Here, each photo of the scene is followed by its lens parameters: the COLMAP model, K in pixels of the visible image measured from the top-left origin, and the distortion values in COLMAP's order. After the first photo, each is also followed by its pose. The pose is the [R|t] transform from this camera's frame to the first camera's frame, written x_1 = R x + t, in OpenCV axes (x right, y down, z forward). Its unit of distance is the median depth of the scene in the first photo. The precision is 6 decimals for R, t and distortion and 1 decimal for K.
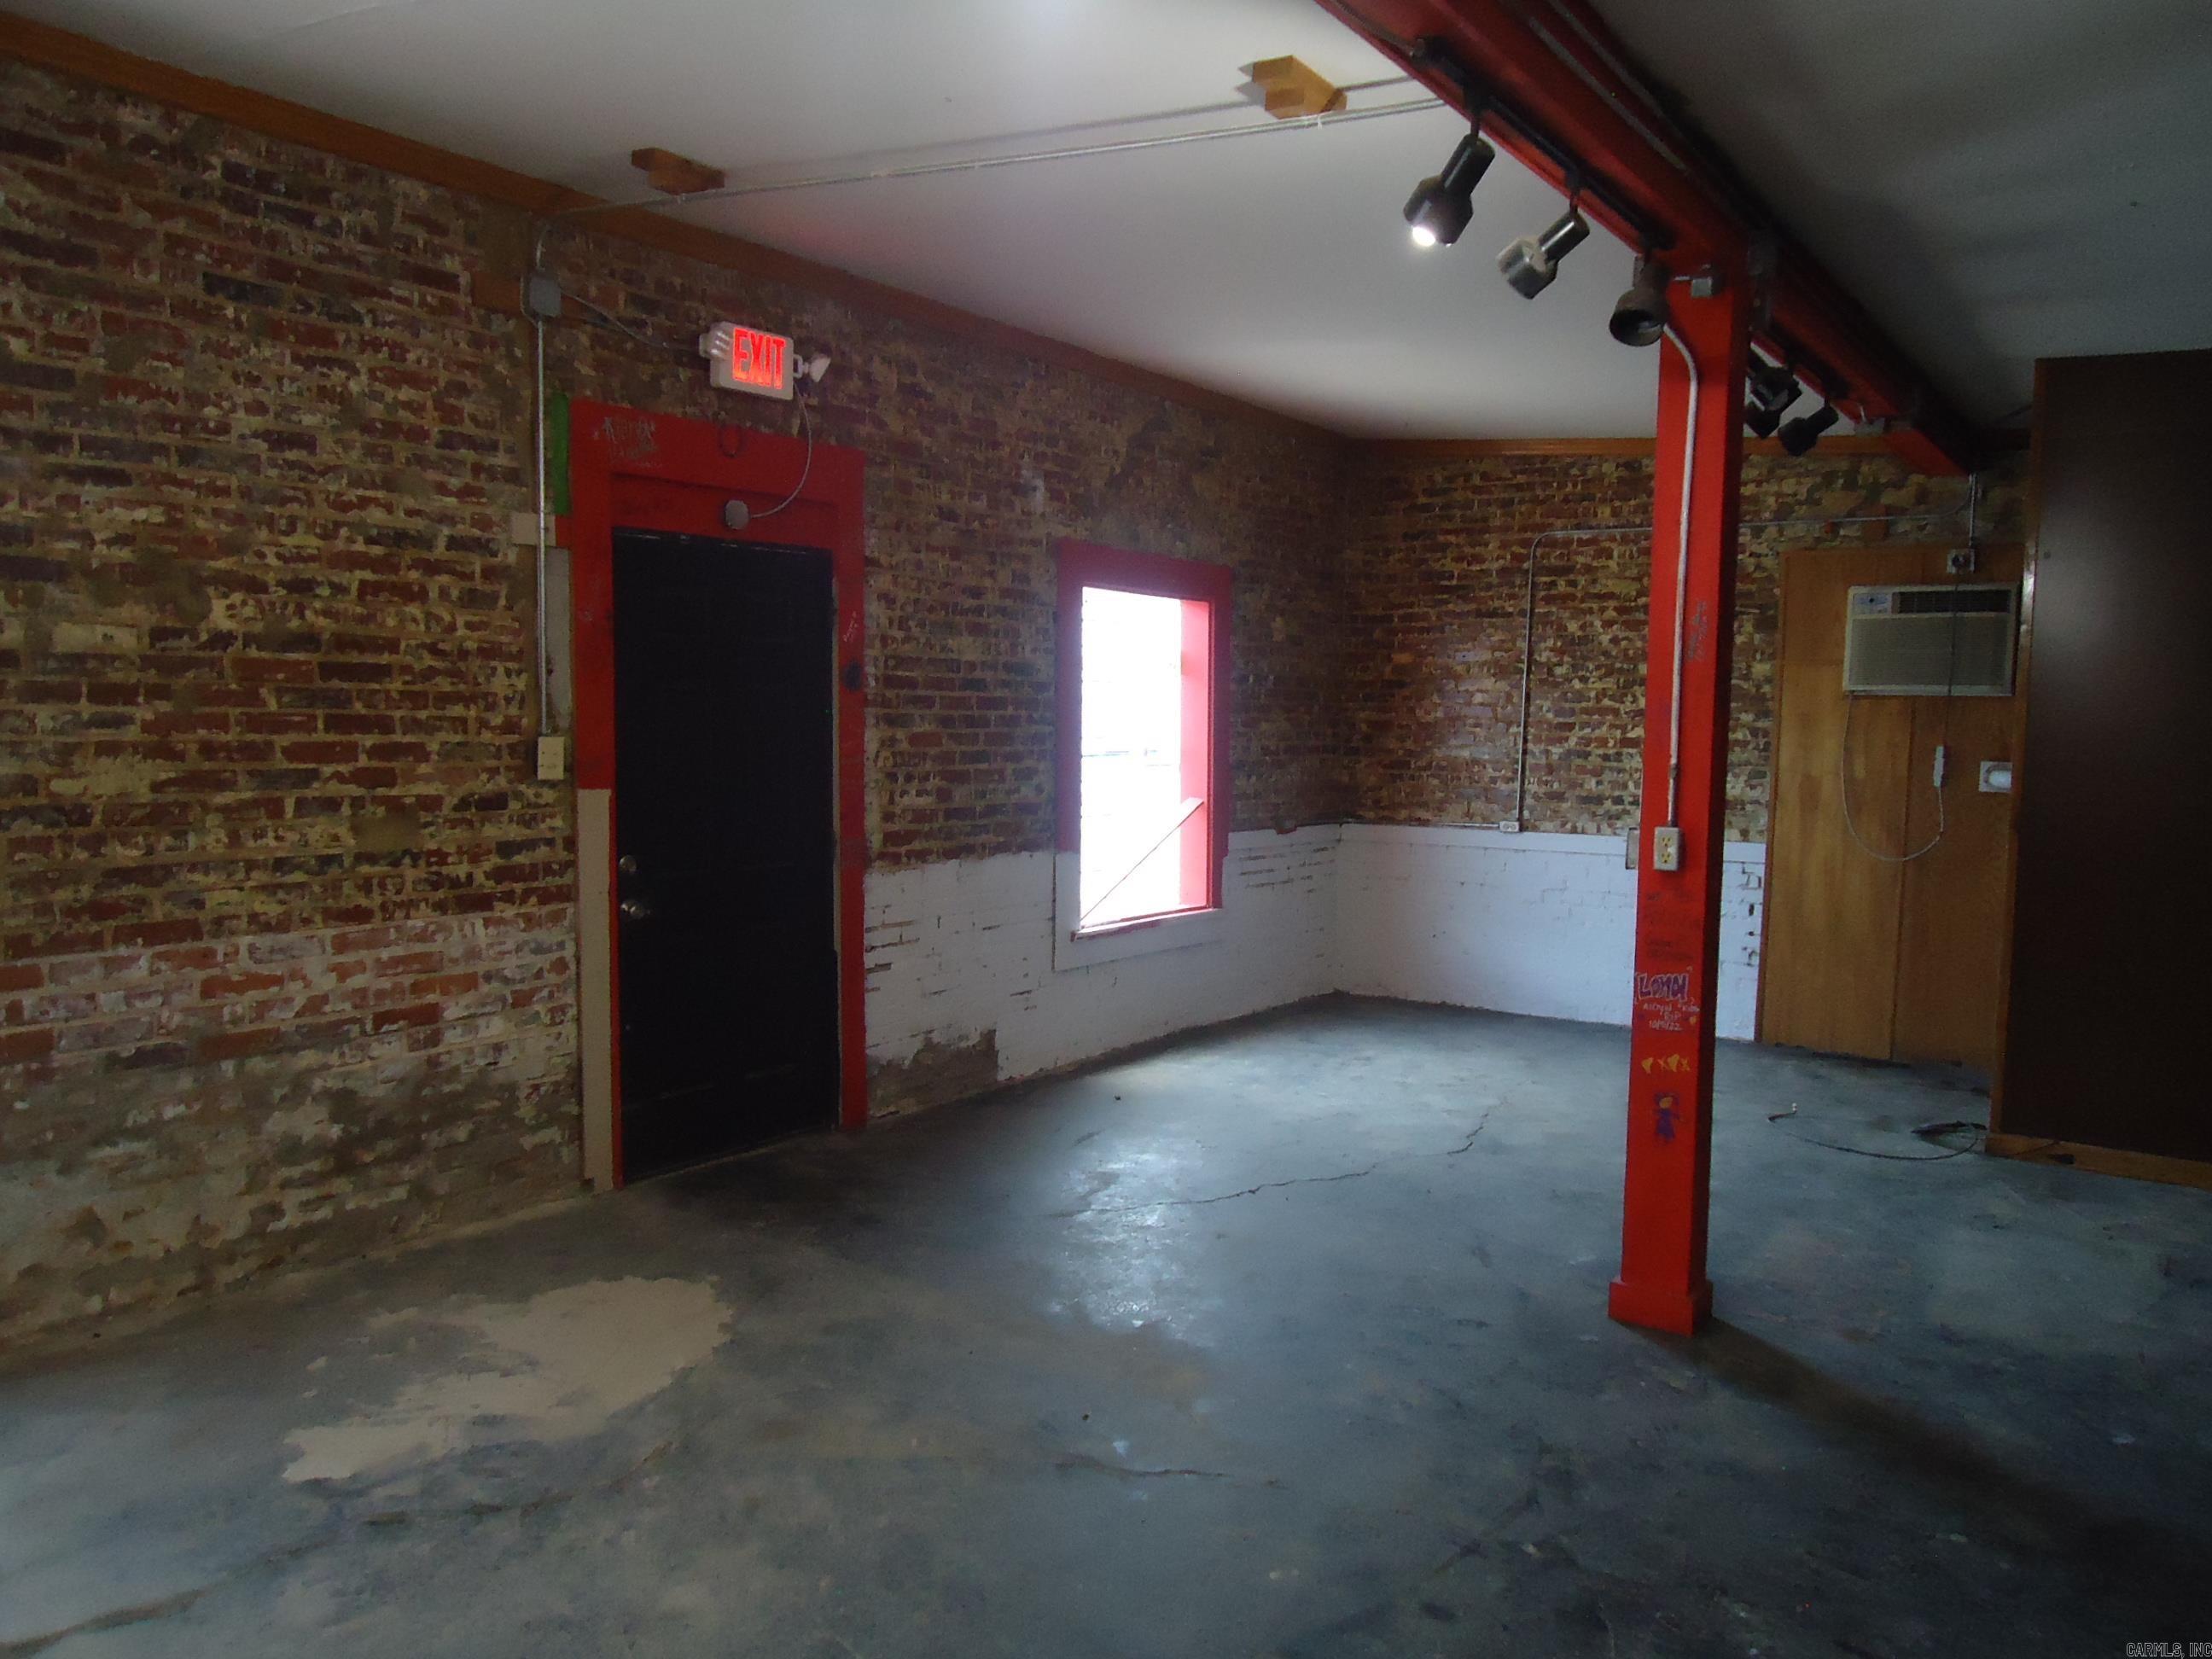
lens RADIAL K [[1603.0, 0, 1106.9], [0, 1603.0, 821.0], [0, 0, 1]] dist [-0.009128, 0.004648]
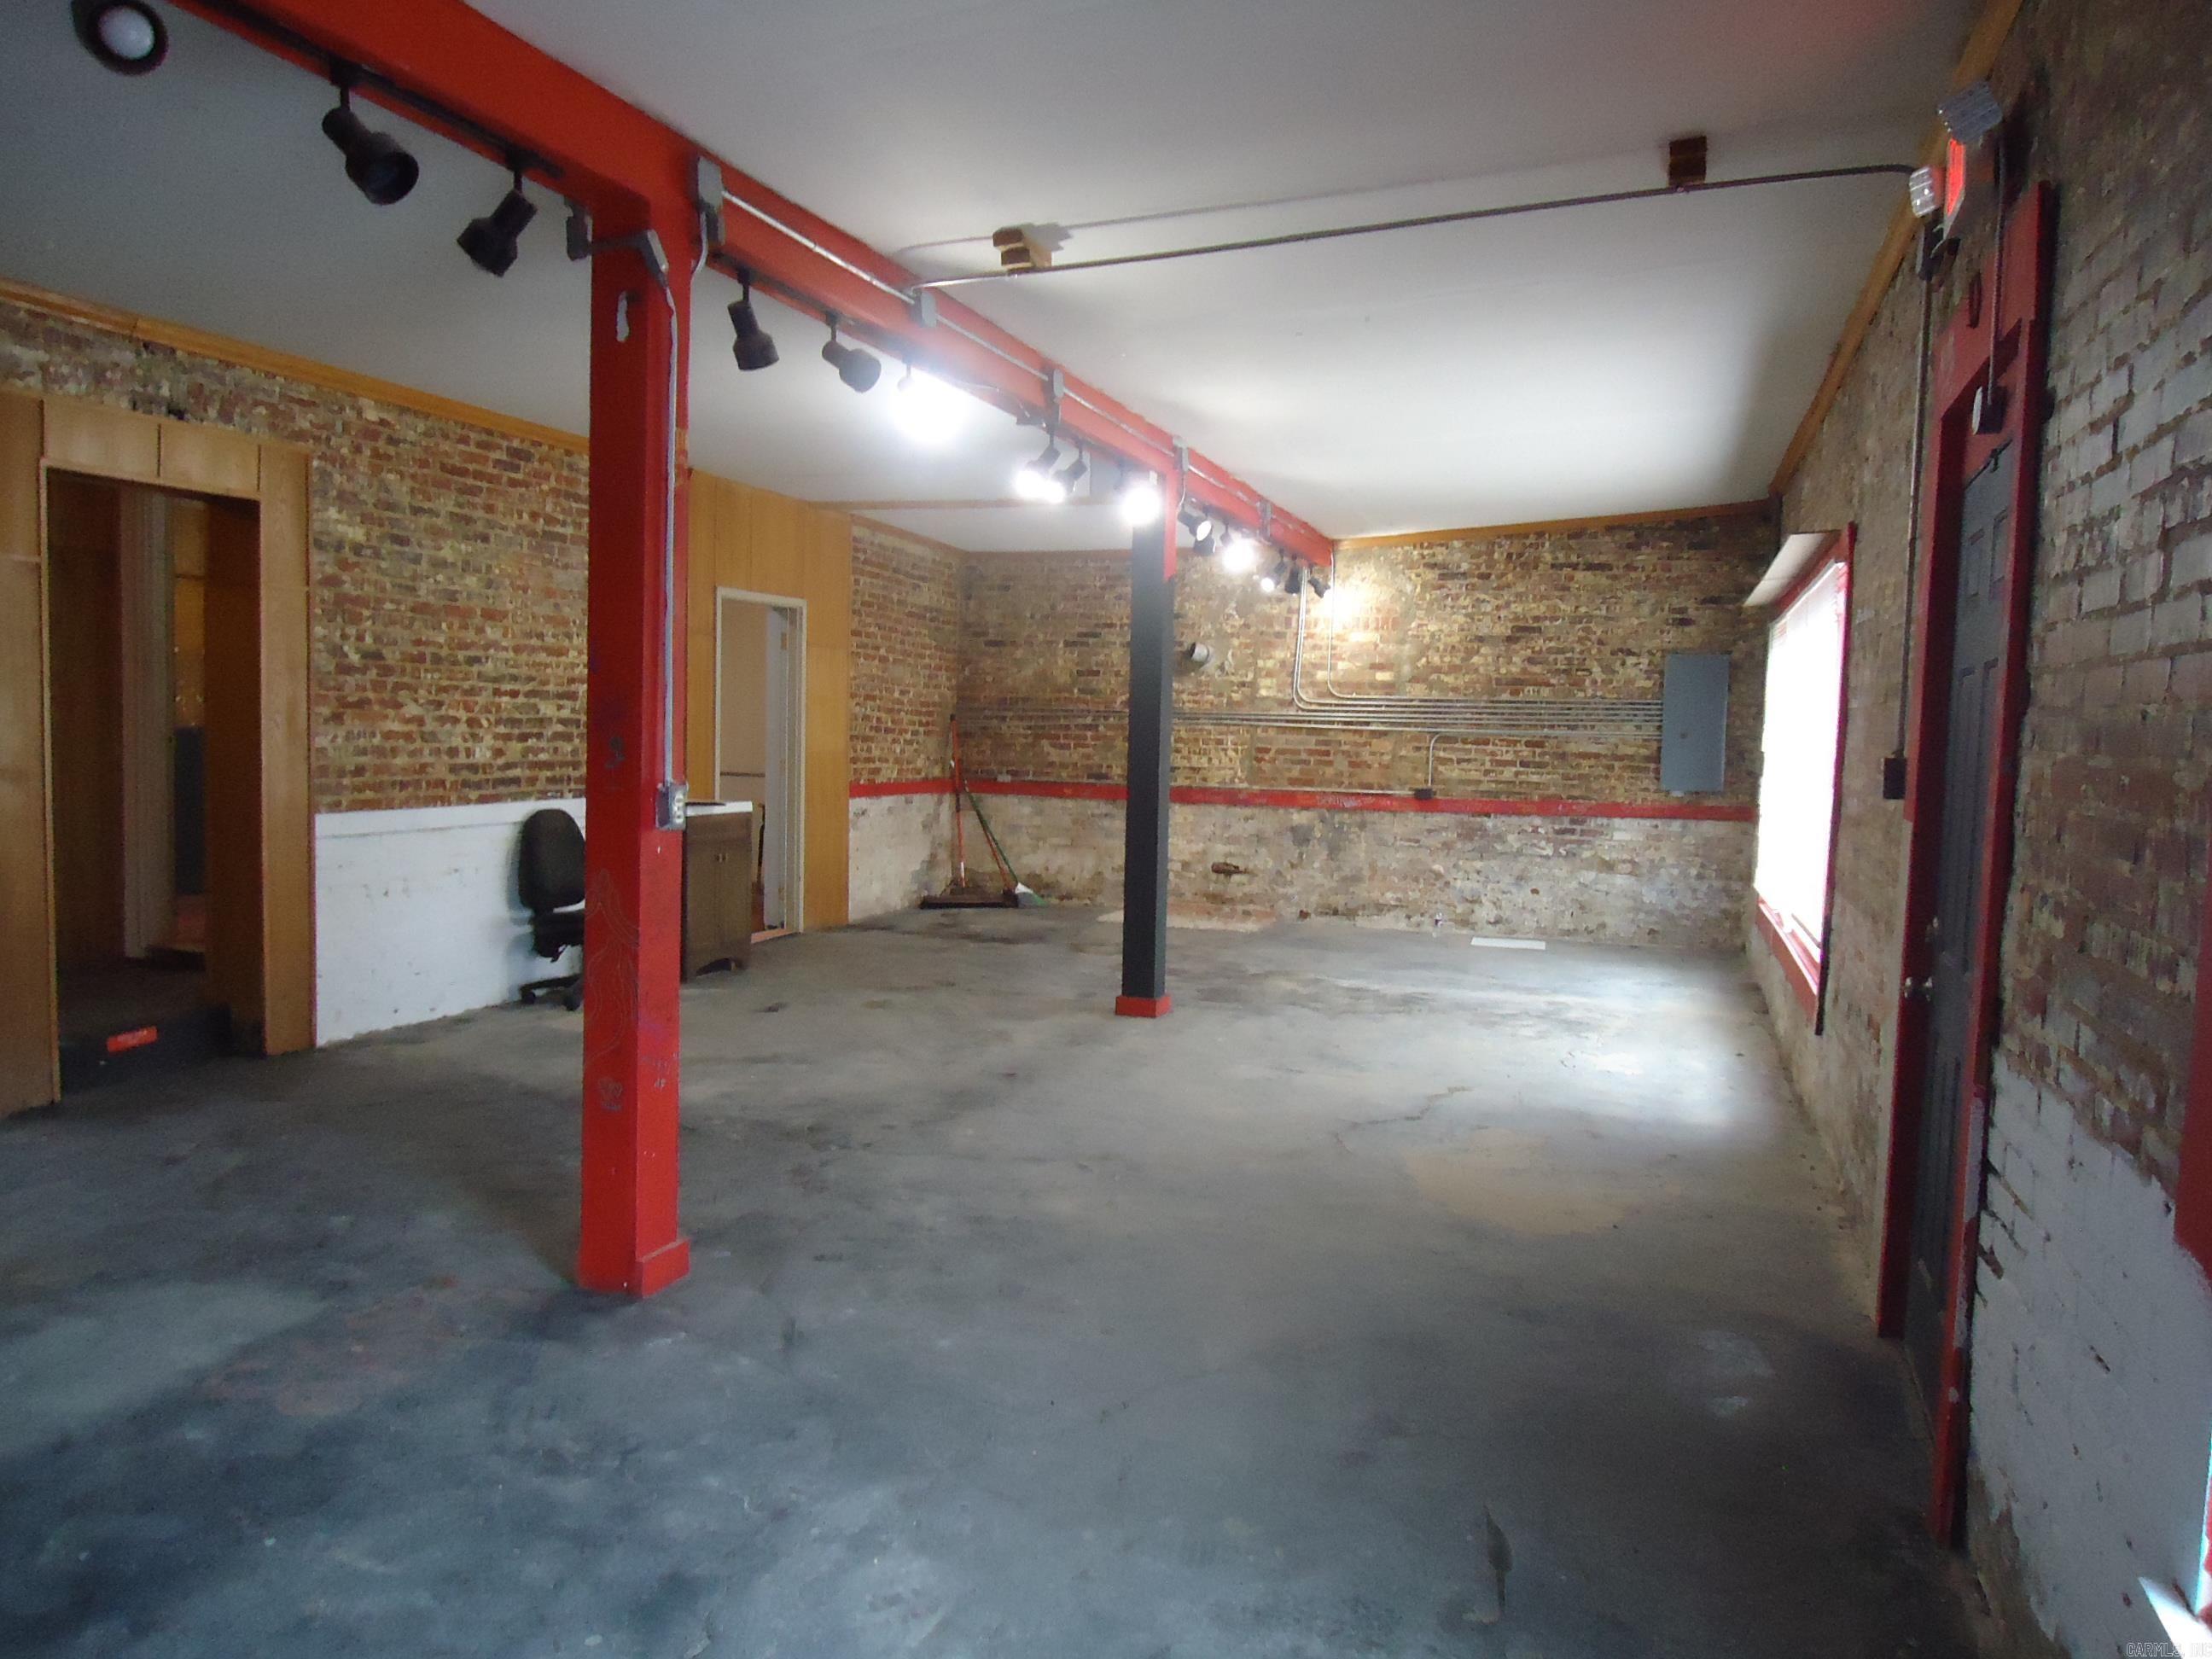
lens RADIAL K [[1603.0, 0, 1108.8], [0, 1603.0, 827.8], [0, 0, 1]] dist [-0.009128, 0.004648]
pose [[-0.957599, -0.029099, -0.286630, 0.272860], [-0.068259, 0.989475, 0.127594, -0.083656], [0.279900, 0.141749, -0.949507, 1.512354]]
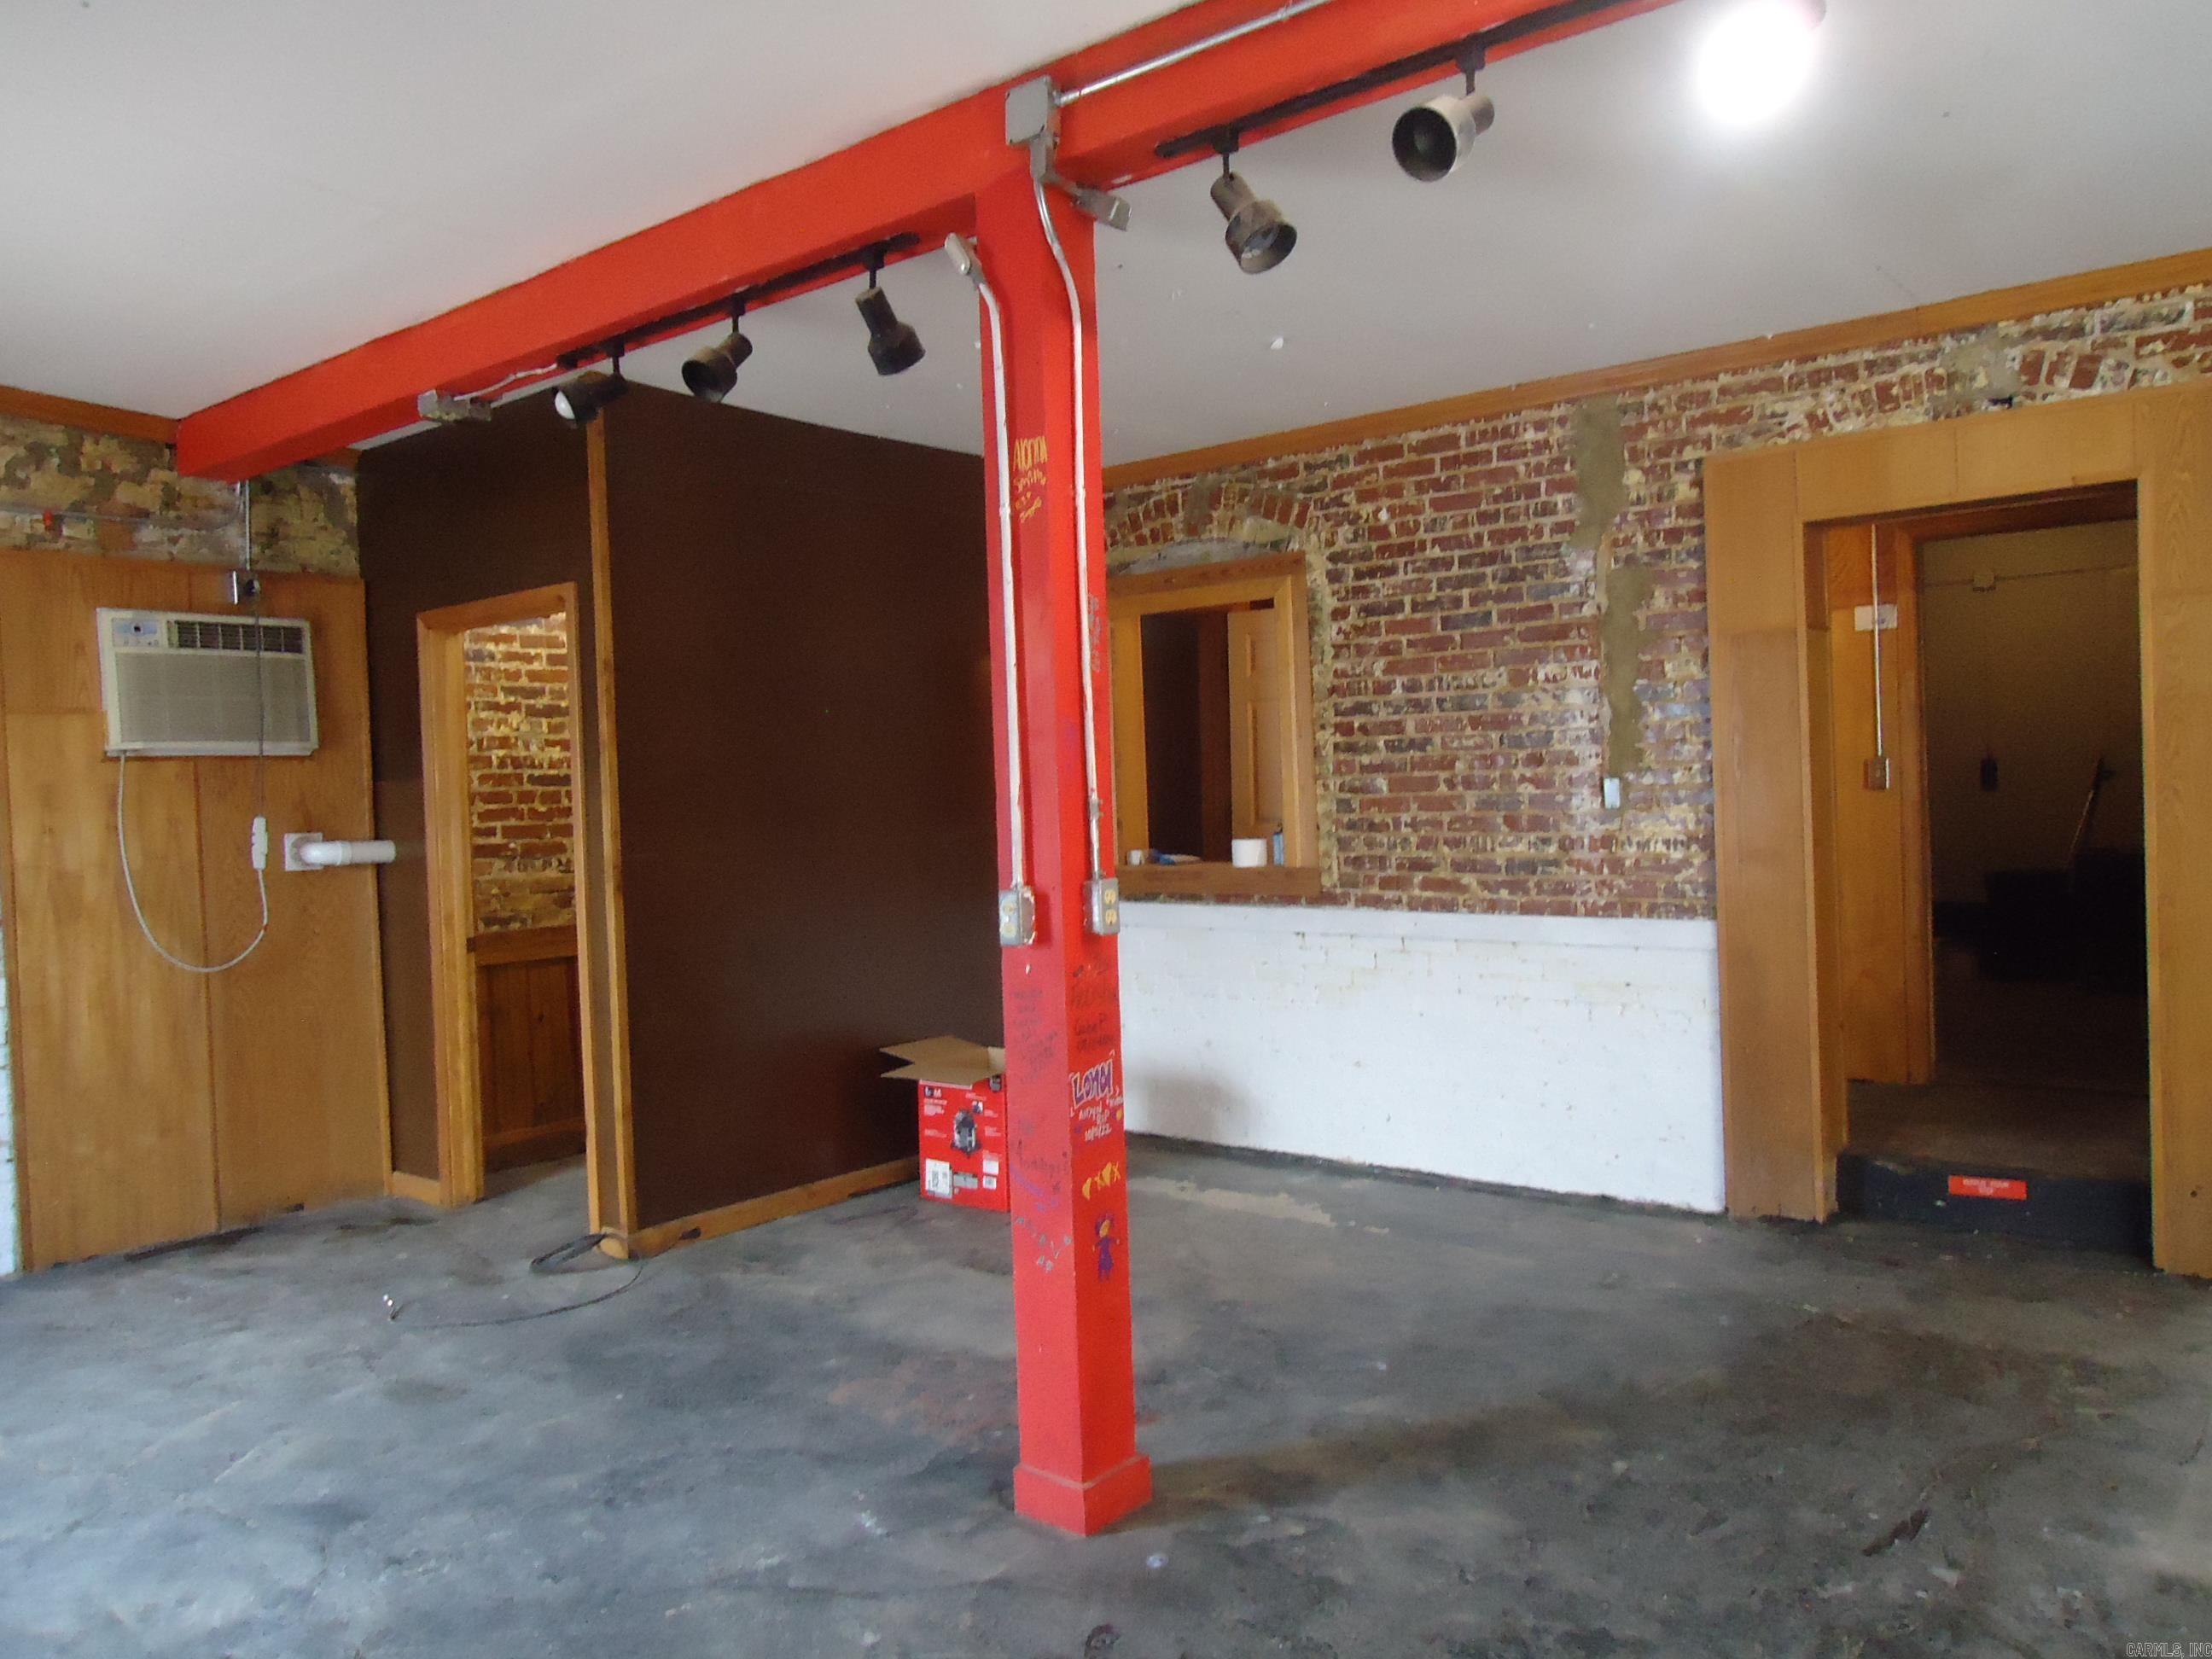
lens RADIAL K [[1603.0, 0, 1111.9], [0, 1603.0, 826.3], [0, 0, 1]] dist [-0.009128, 0.004648]
pose [[0.065868, -0.044508, 0.996835, -0.320570], [0.104065, 0.993863, 0.037499, -0.037006], [-0.992387, 0.101266, 0.070095, 0.688747]]
